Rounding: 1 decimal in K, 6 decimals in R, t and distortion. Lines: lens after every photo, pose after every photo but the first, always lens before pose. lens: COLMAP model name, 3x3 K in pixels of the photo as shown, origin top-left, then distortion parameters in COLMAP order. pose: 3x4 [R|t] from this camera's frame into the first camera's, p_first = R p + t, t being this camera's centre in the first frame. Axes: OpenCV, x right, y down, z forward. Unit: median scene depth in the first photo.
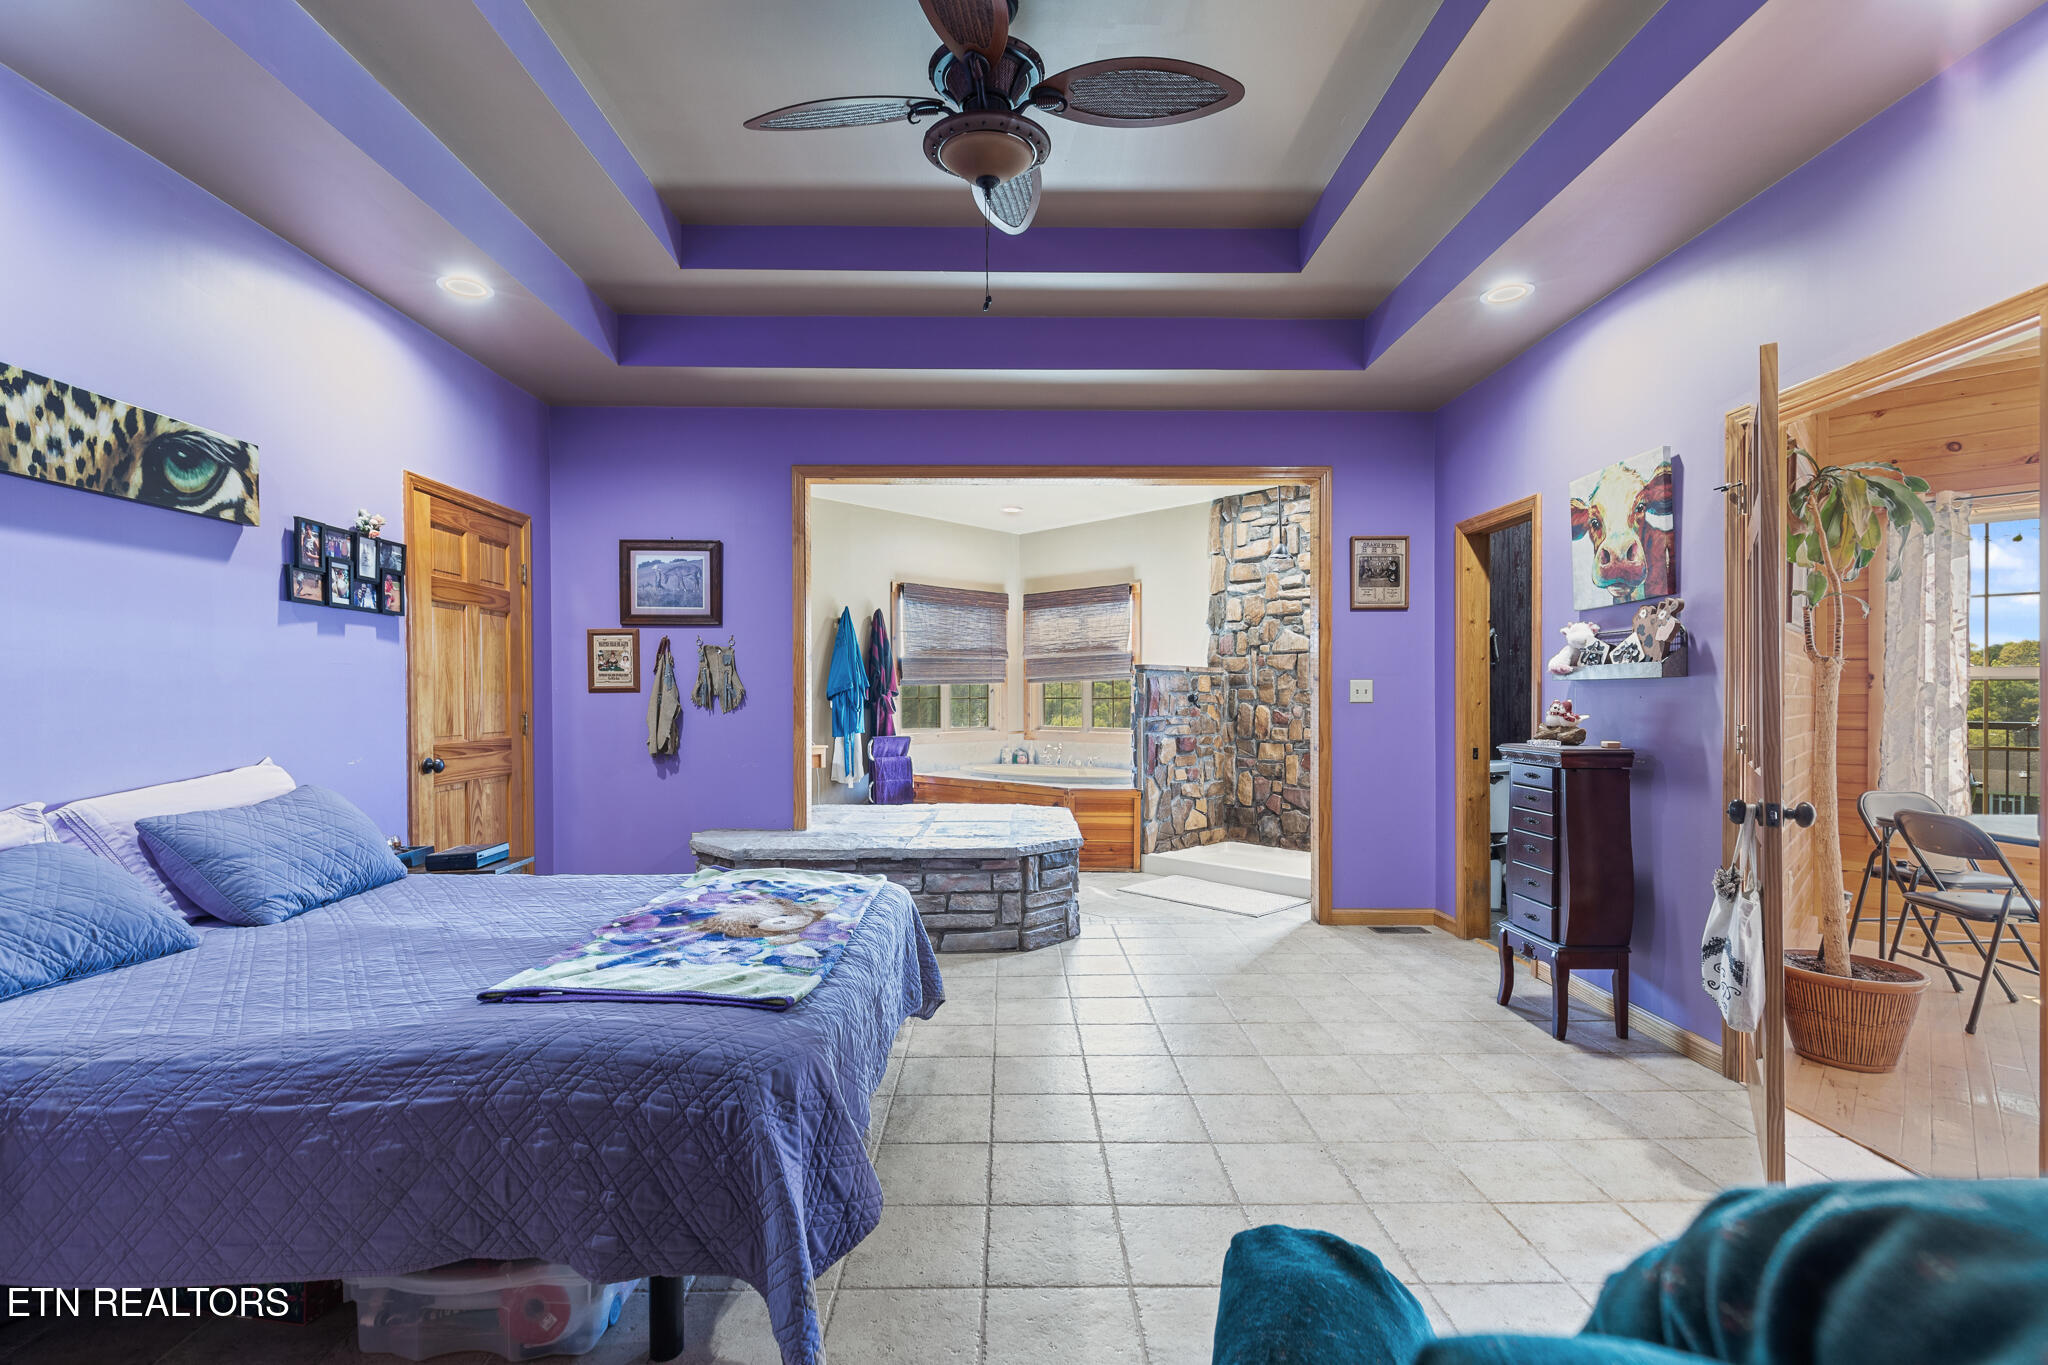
lens RADIAL K [[929.3, 0, 1024.0], [0, 929.3, 693.2], [0, 0, 1]] dist [0.003593, 0.000368]
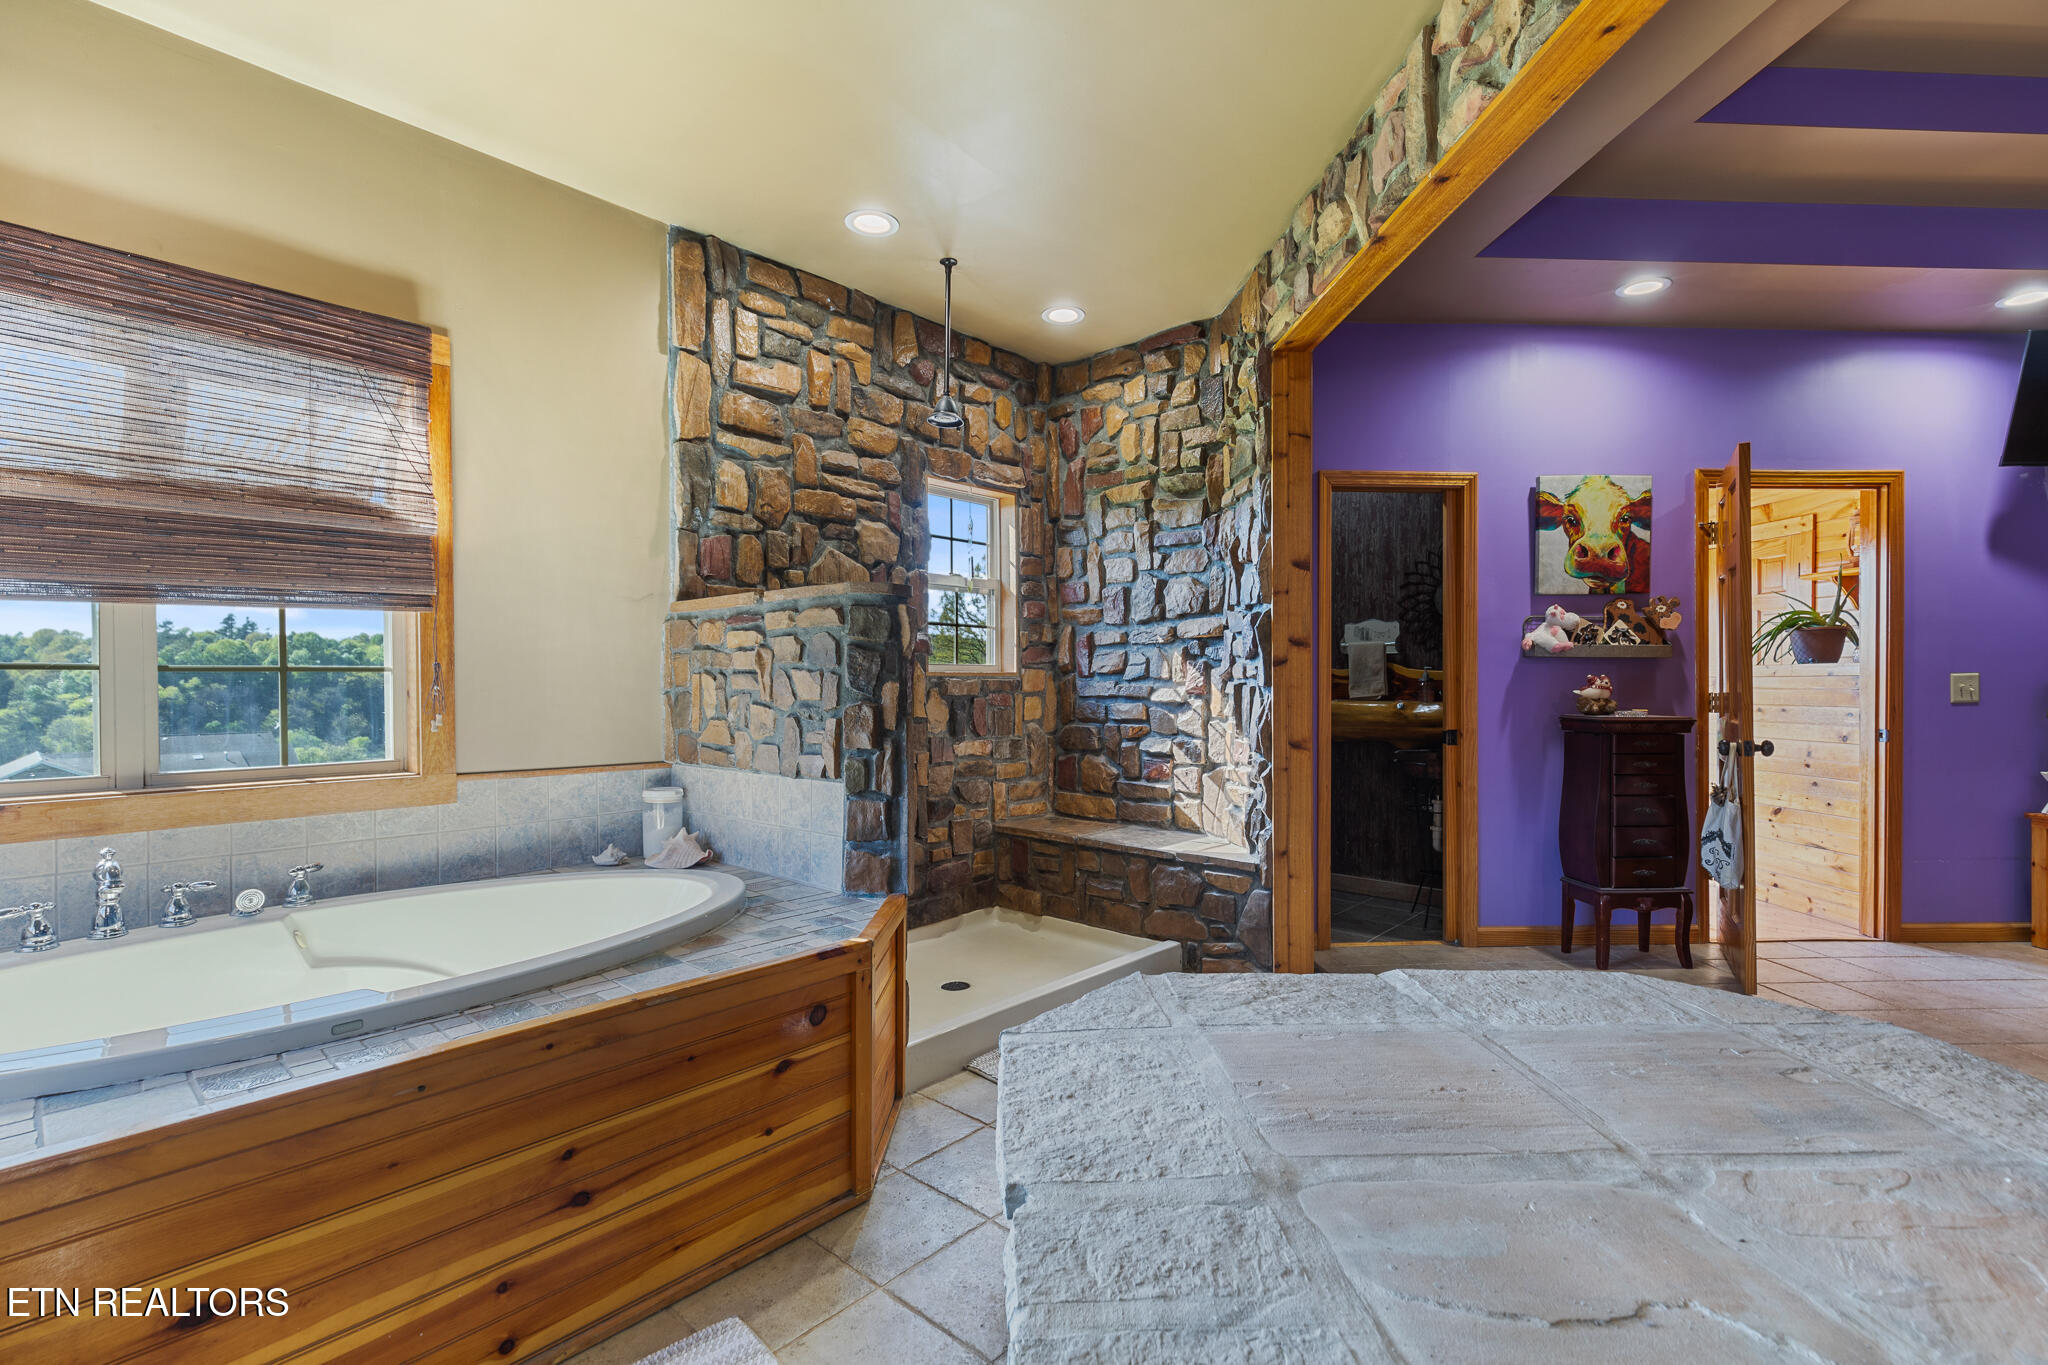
lens RADIAL K [[929.3, 0, 1015.3], [0, 929.3, 680.4], [0, 0, 1]] dist [0.003593, 0.000368]
pose [[-0.042252, -0.000186, 0.999107, -0.512659], [-0.004253, 0.999991, 0.000006, 0.018072], [-0.999098, -0.004249, -0.042253, 1.765679]]
